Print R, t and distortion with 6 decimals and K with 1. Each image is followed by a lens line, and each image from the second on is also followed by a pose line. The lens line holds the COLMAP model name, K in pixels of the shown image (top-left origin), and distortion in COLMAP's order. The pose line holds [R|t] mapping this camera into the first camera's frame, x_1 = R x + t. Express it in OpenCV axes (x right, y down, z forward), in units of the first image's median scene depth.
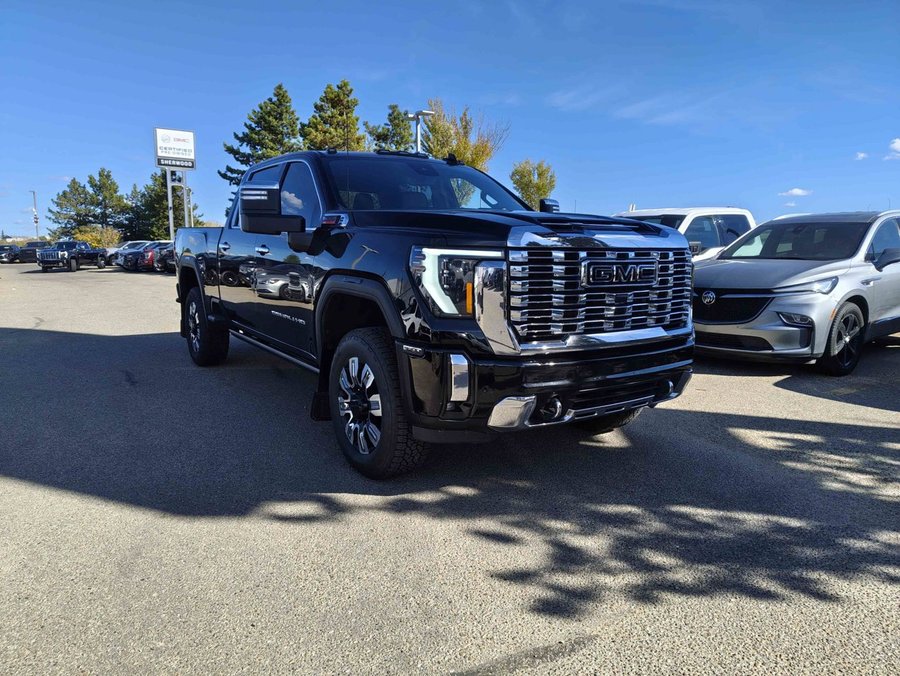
lens RADIAL K [[636.1, 0, 446.4], [0, 636.1, 343.0], [0, 0, 1]] dist [0.001523, -0.007157]
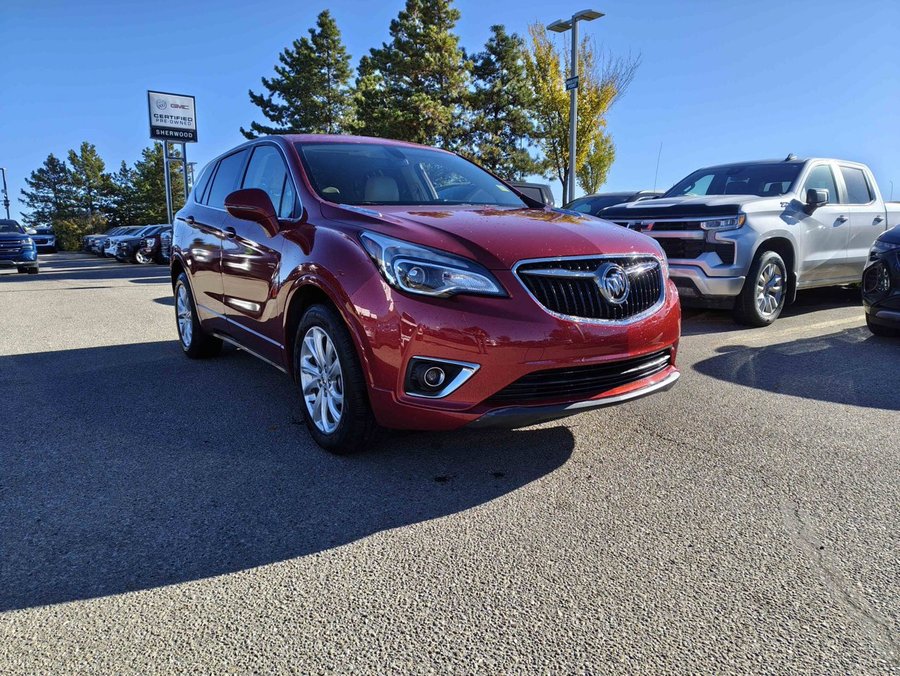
lens RADIAL K [[657.3, 0, 441.8], [0, 657.3, 339.7], [0, 0, 1]] dist [0.032352, -0.012397]
pose [[0.999954, -0.008863, -0.003772, -0.081968], [0.008890, 0.999934, 0.007264, -0.016676], [0.003708, -0.007297, 0.999967, 0.145317]]
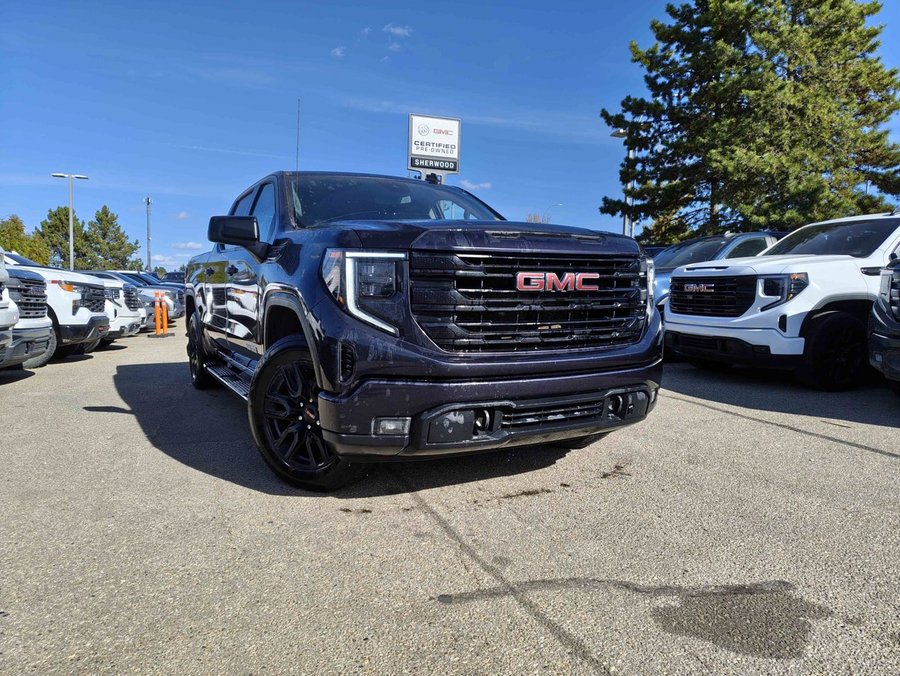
lens RADIAL K [[663.4, 0, 446.0], [0, 663.4, 337.8], [0, 0, 1]] dist [0.006074, -0.009684]
pose [[0.956257, 0.040540, -0.289705, -0.221441], [-0.061257, 0.996145, -0.062798, -0.051885], [0.286042, 0.077798, 0.955054, 0.364948]]
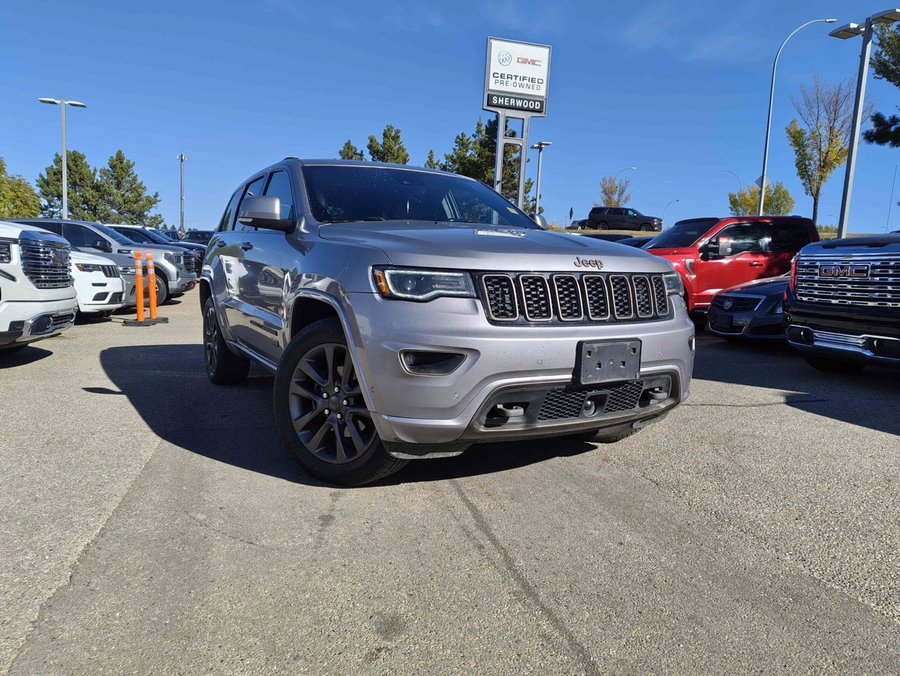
lens RADIAL K [[701.2, 0, 448.8], [0, 701.2, 360.5], [0, 0, 1]] dist [0.017099, -0.031055]
pose [[0.935811, 0.096923, -0.338916, -0.287724], [-0.099652, 0.994978, 0.009387, -0.064782], [0.338124, 0.024989, 0.940770, 0.465157]]
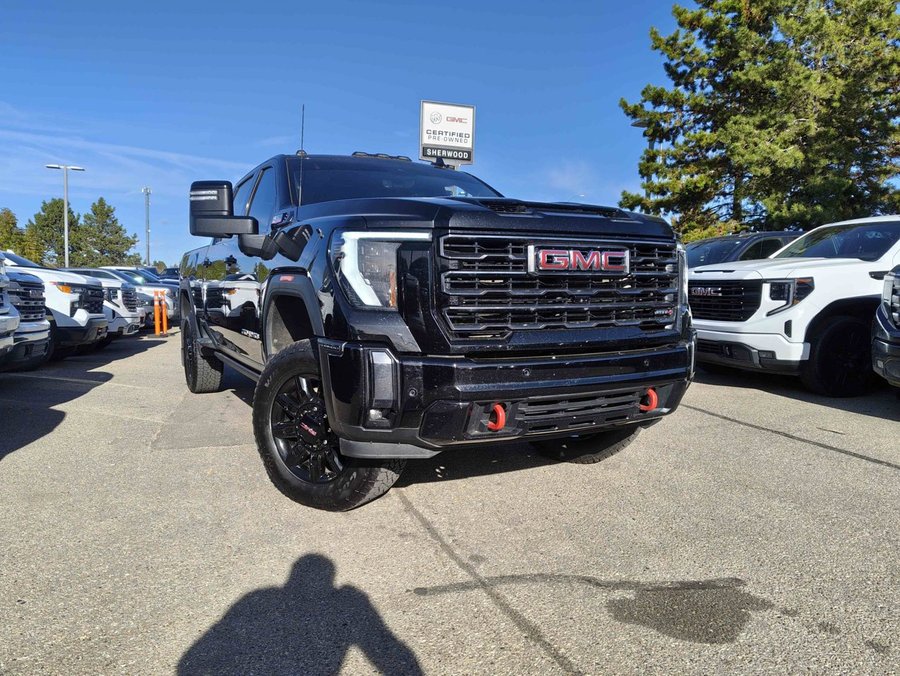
lens RADIAL K [[701.2, 0, 455.9], [0, 701.2, 344.5], [0, 0, 1]] dist [0.017099, -0.031055]
pose [[0.953995, 0.045795, -0.296304, -0.218078], [-0.063729, 0.996656, -0.051148, -0.052567], [0.292971, 0.067679, 0.953723, 0.360791]]
